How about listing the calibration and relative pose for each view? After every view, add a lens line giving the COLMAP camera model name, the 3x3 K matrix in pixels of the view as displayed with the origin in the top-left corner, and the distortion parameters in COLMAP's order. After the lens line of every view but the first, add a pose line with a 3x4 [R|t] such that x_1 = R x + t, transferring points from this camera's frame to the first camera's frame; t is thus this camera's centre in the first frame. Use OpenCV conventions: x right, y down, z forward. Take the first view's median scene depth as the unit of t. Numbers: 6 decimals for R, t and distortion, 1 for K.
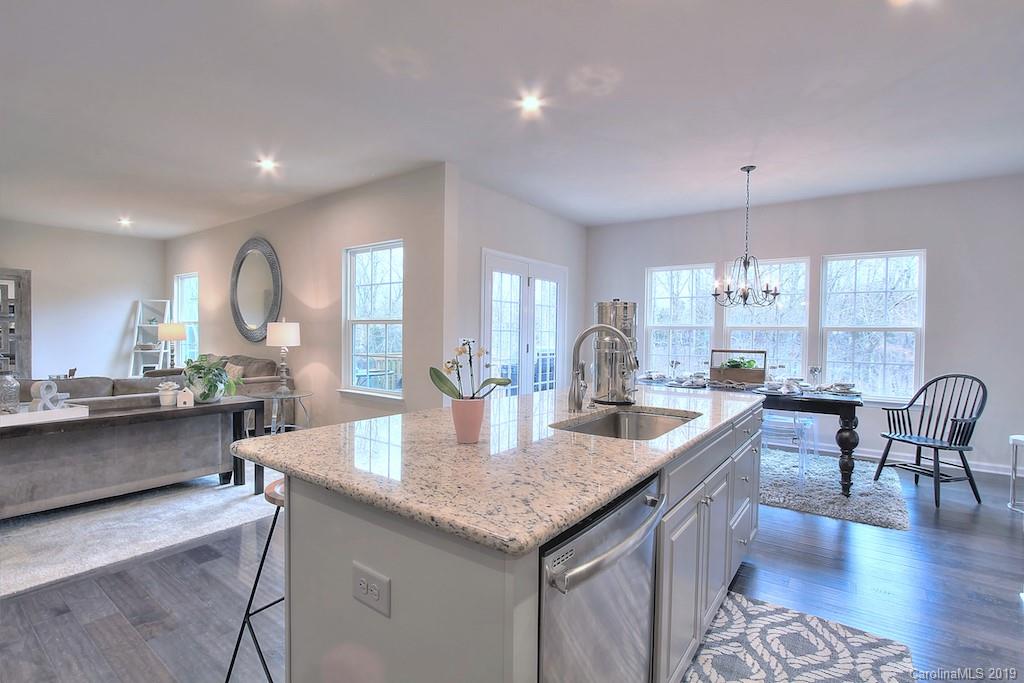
lens RADIAL K [[474.0, 0, 516.3], [0, 474.0, 338.2], [0, 0, 1]] dist [-0.021041, 0.003487]
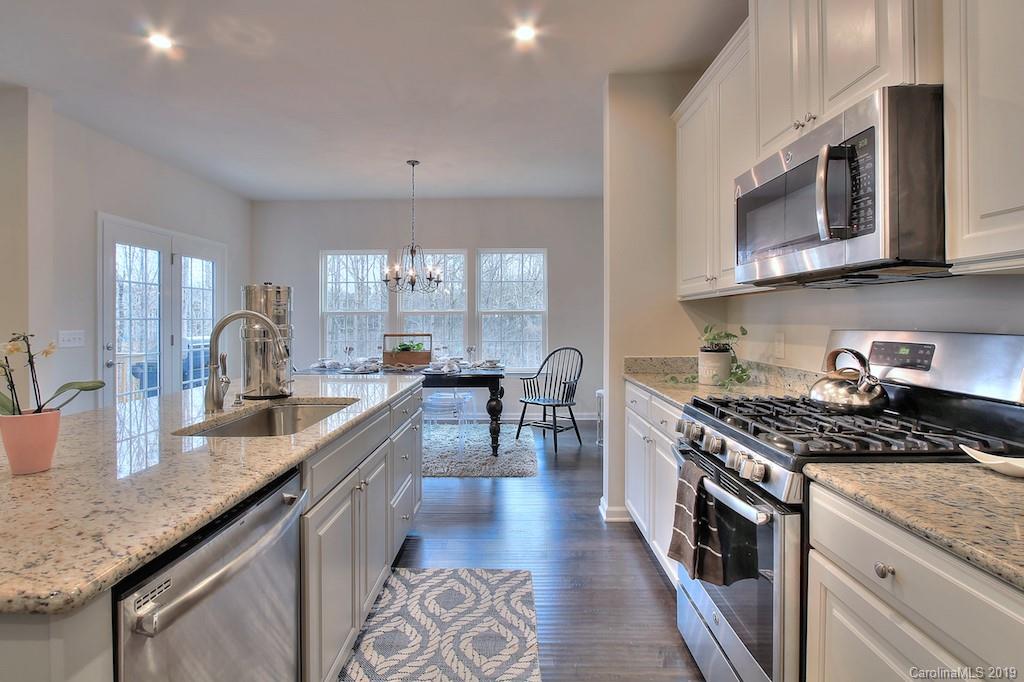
lens RADIAL K [[488.2, 0, 494.9], [0, 488.2, 319.1], [0, 0, 1]] dist [-0.019657, 0.002609]
pose [[0.826060, -0.016341, 0.563346, 0.028707], [0.022222, 0.999747, -0.003586, 0.000360], [-0.563144, 0.015481, 0.826214, -0.008891]]
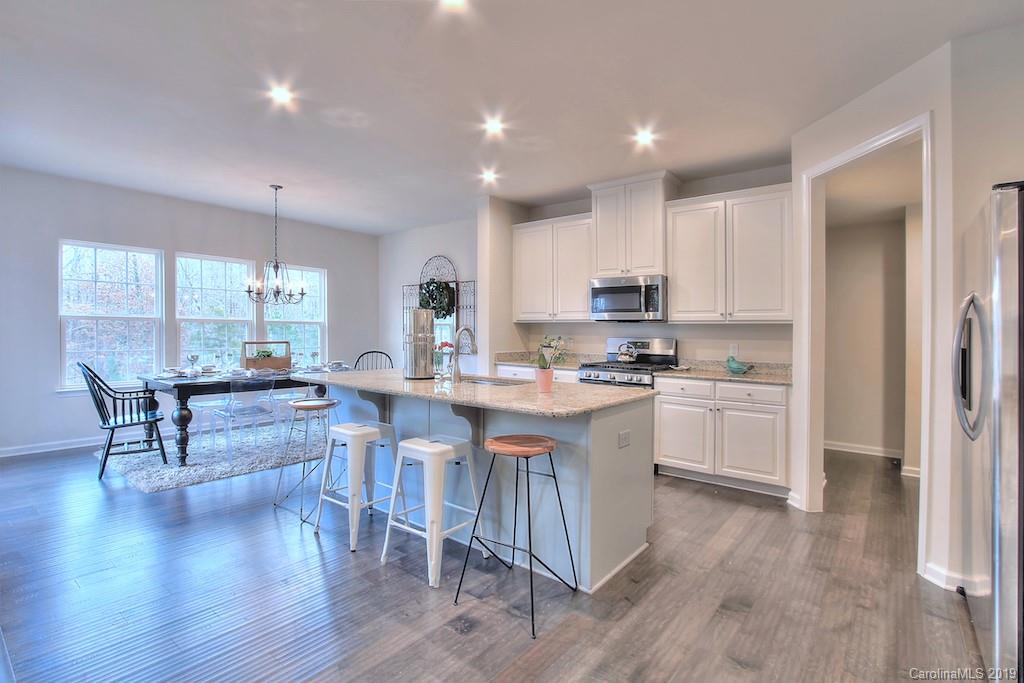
lens RADIAL K [[488.2, 0, 510.9], [0, 488.2, 333.6], [0, 0, 1]] dist [-0.019657, 0.002609]
pose [[0.069303, -0.016872, 0.997453, -0.680376], [-0.000176, 0.999857, 0.016925, -0.014167], [-0.997596, -0.001348, 0.069290, 0.326014]]
